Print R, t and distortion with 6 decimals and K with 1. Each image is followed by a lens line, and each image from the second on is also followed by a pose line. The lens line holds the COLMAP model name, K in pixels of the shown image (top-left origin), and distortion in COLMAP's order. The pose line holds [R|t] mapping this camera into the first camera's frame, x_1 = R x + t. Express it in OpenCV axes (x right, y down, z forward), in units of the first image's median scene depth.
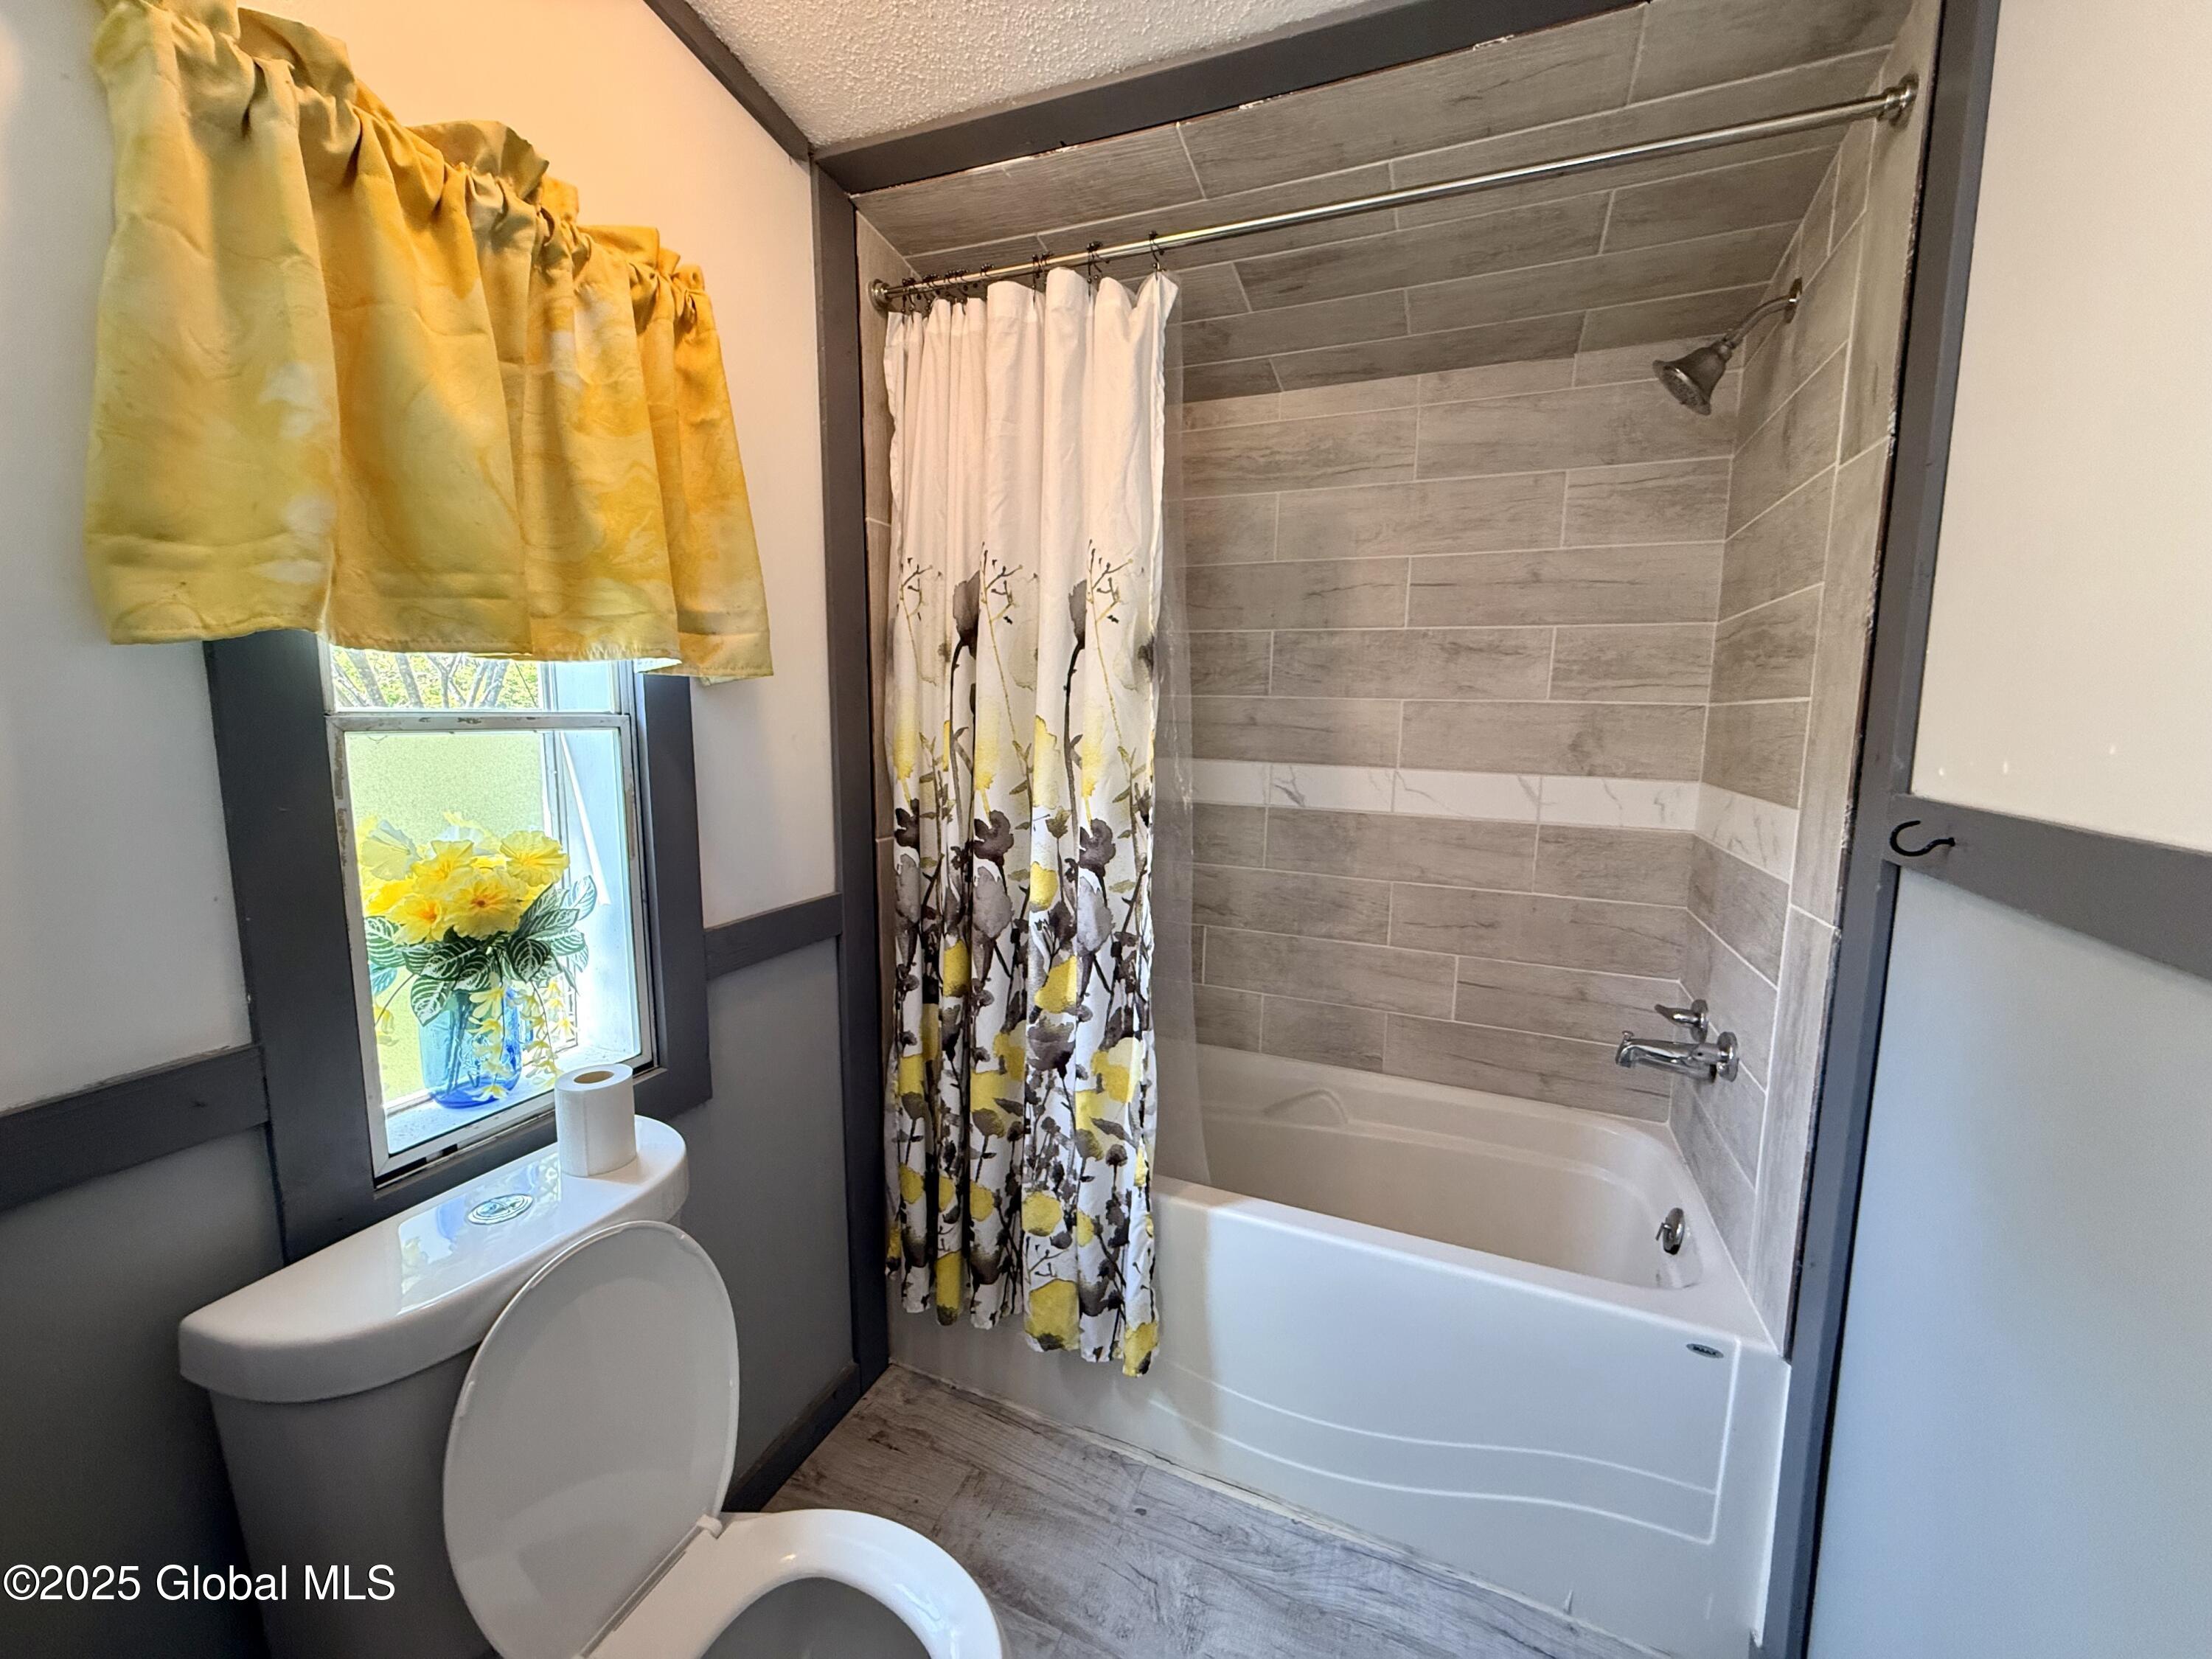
lens RADIAL K [[877.2, 0, 1117.1], [0, 877.2, 844.1], [0, 0, 1]] dist [-0.000623, 0.000090]
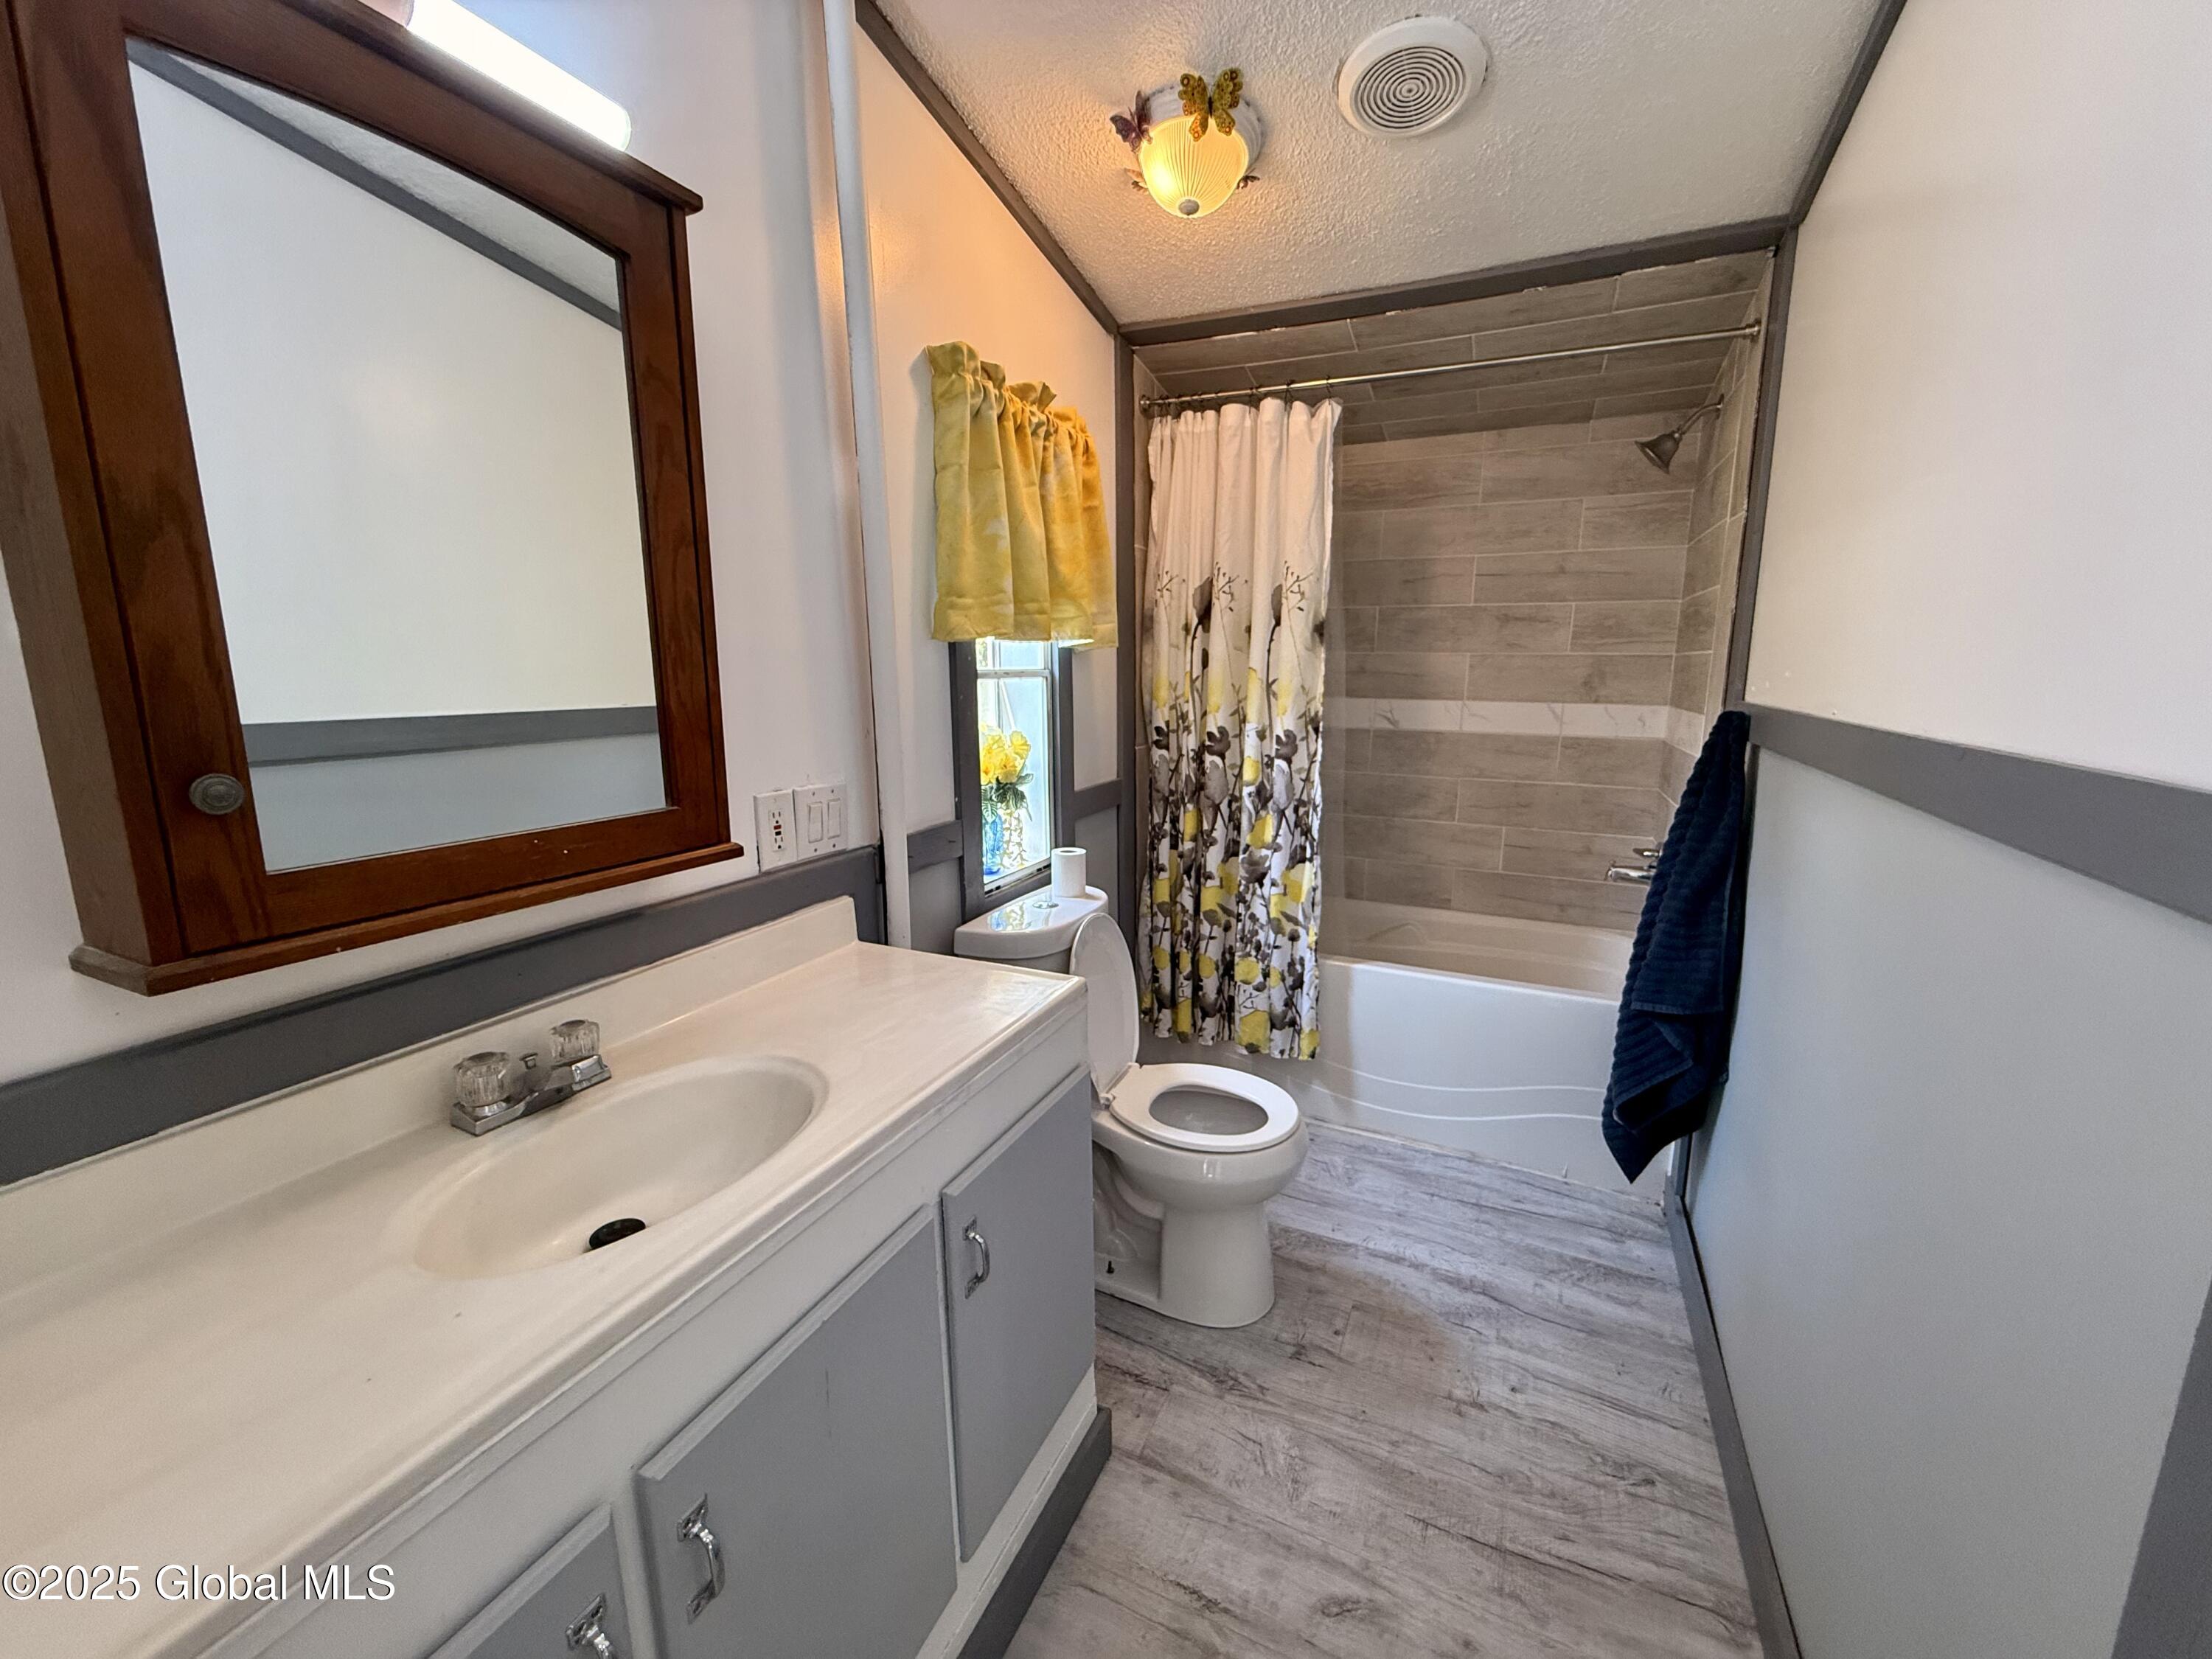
lens RADIAL K [[877.2, 0, 1113.4], [0, 877.2, 843.5], [0, 0, 1]] dist [-0.000623, 0.000090]
pose [[0.999017, -0.005329, -0.044013, -0.267175], [0.007548, 0.998700, 0.050411, 0.096549], [0.043687, -0.050694, 0.997758, -0.657798]]
